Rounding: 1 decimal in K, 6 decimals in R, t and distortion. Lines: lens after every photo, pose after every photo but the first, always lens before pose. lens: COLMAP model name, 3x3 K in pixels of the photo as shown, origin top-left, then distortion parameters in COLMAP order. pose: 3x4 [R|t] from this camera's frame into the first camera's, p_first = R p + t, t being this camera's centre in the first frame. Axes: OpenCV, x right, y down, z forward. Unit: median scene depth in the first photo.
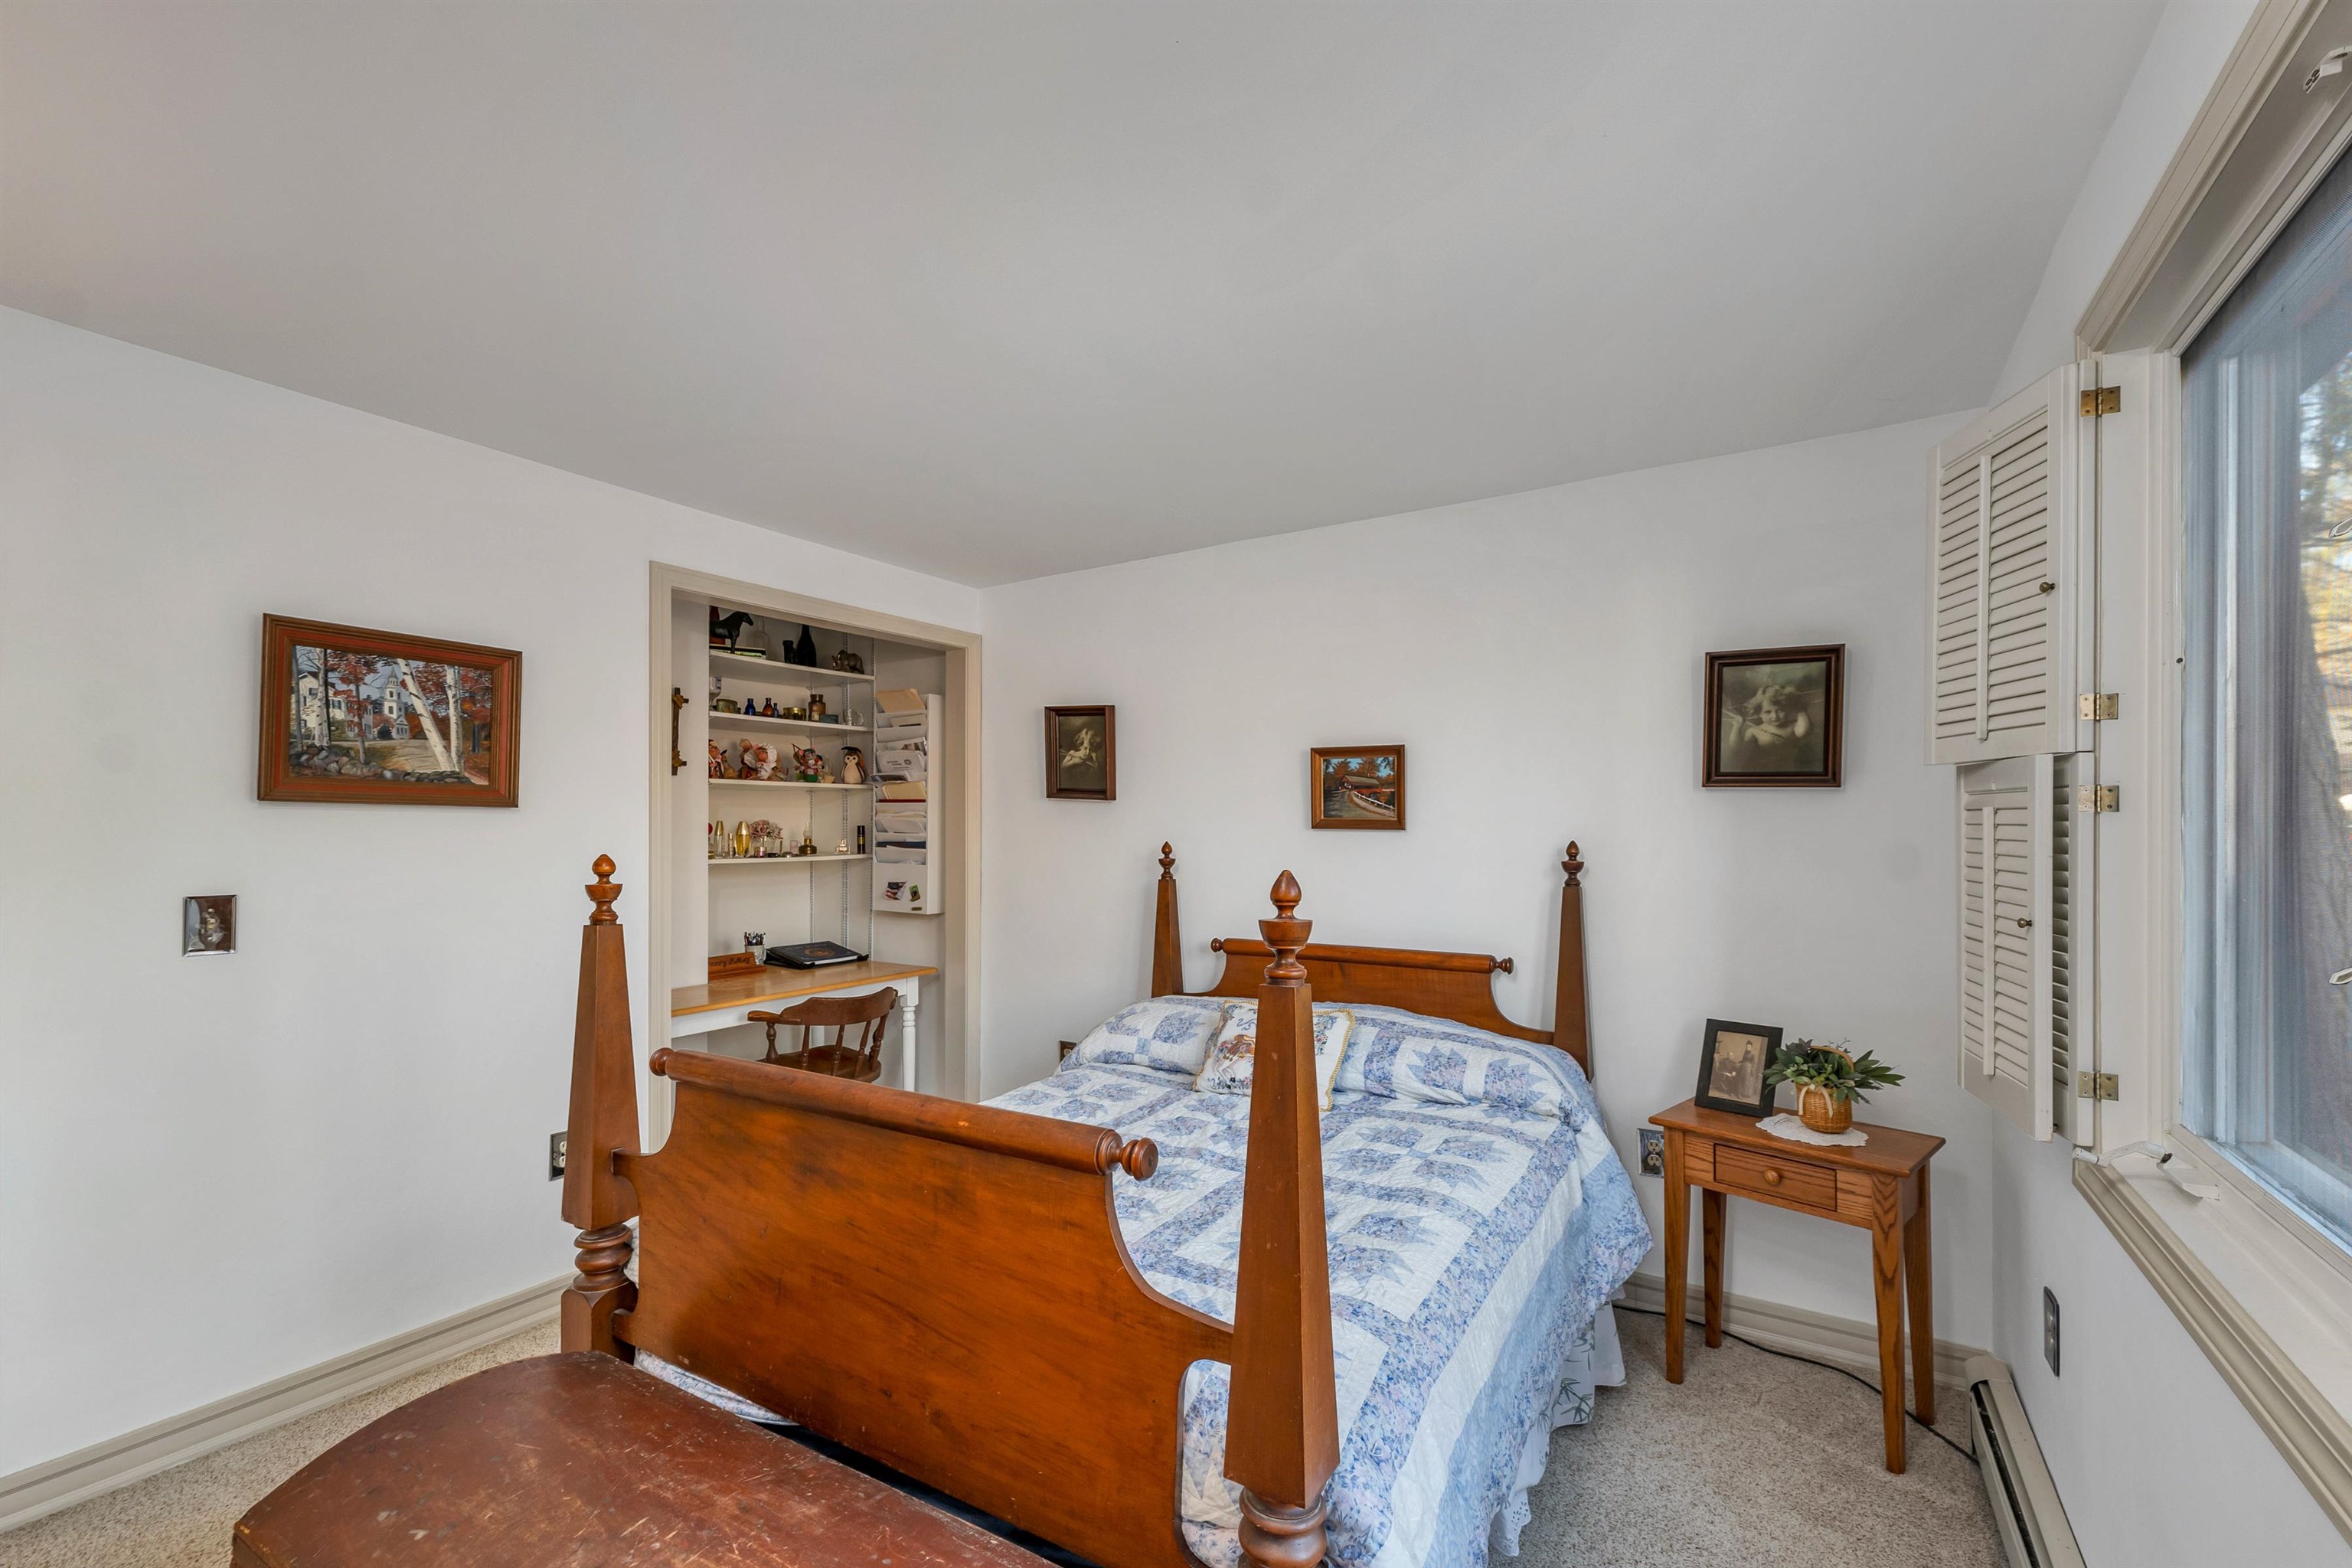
lens RADIAL K [[983.7, 0, 1175.0], [0, 983.7, 807.3], [0, 0, 1]] dist [-0.001222, 0.000429]
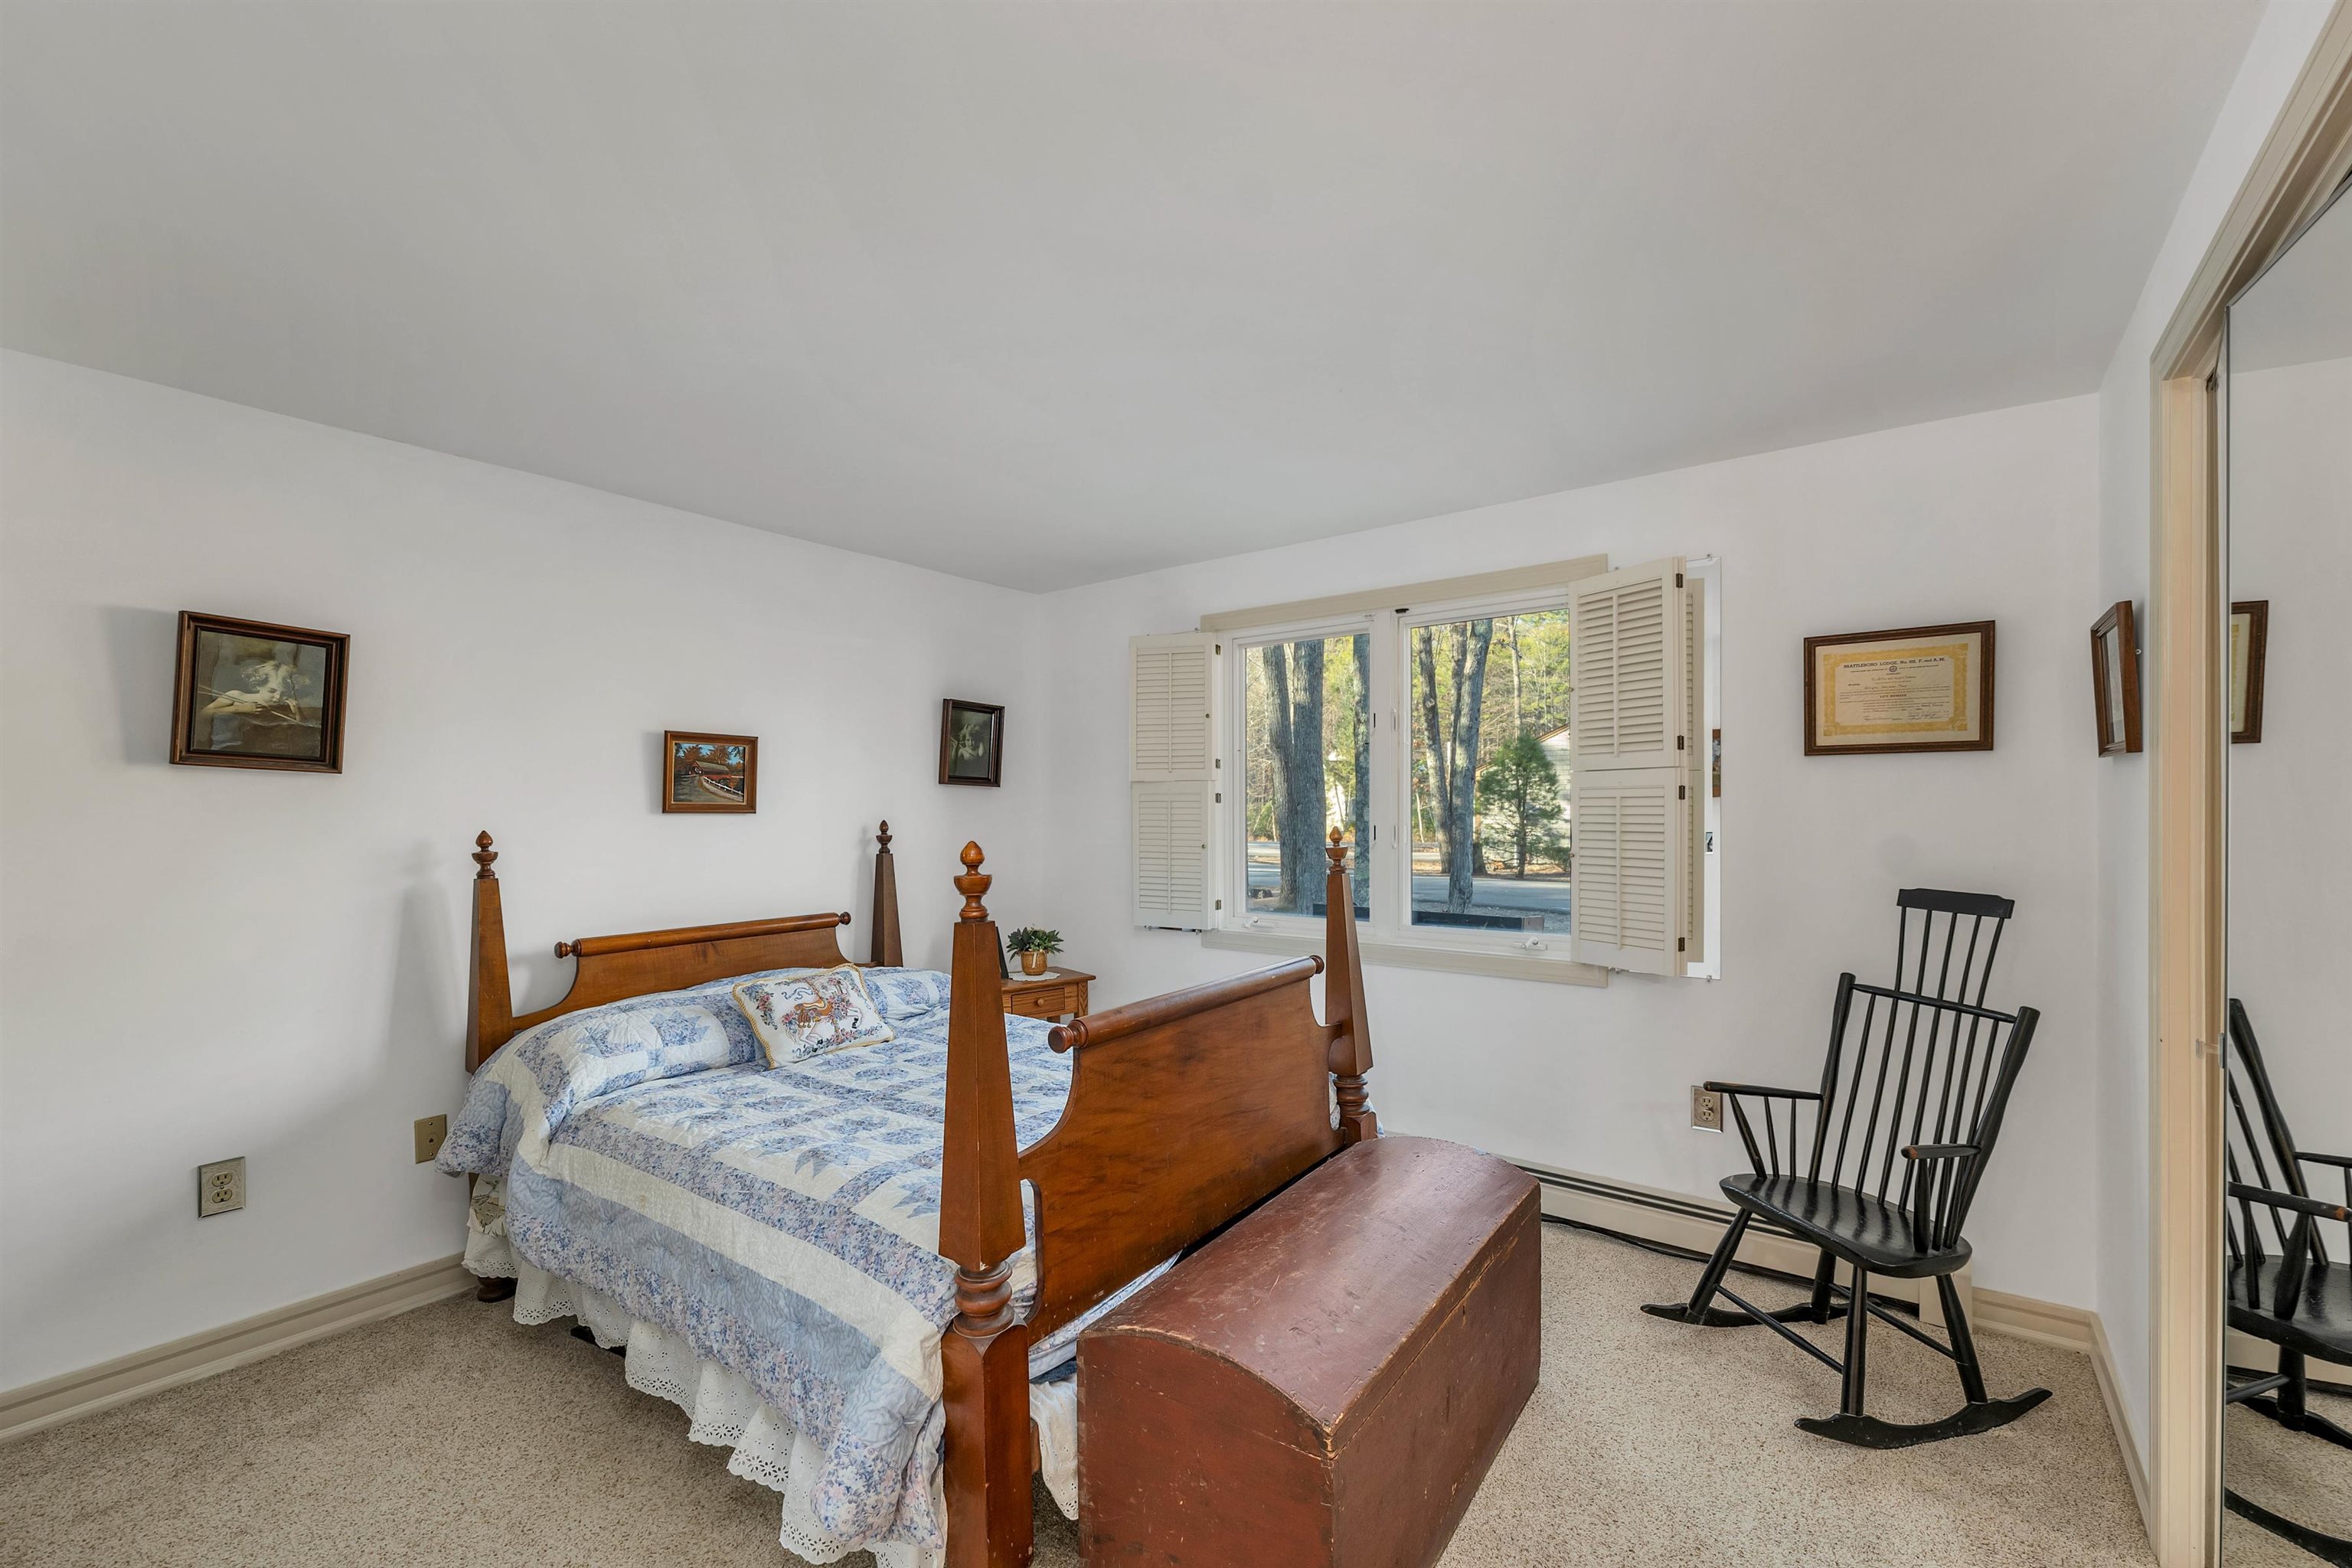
lens RADIAL K [[983.7, 0, 1175.0], [0, 983.7, 807.3], [0, 0, 1]] dist [-0.001222, 0.000429]
pose [[0.061929, 0.001657, 0.998079, -0.634669], [-0.014868, 0.999889, -0.000737, 0.007355], [-0.997970, -0.014793, 0.061946, 0.342276]]
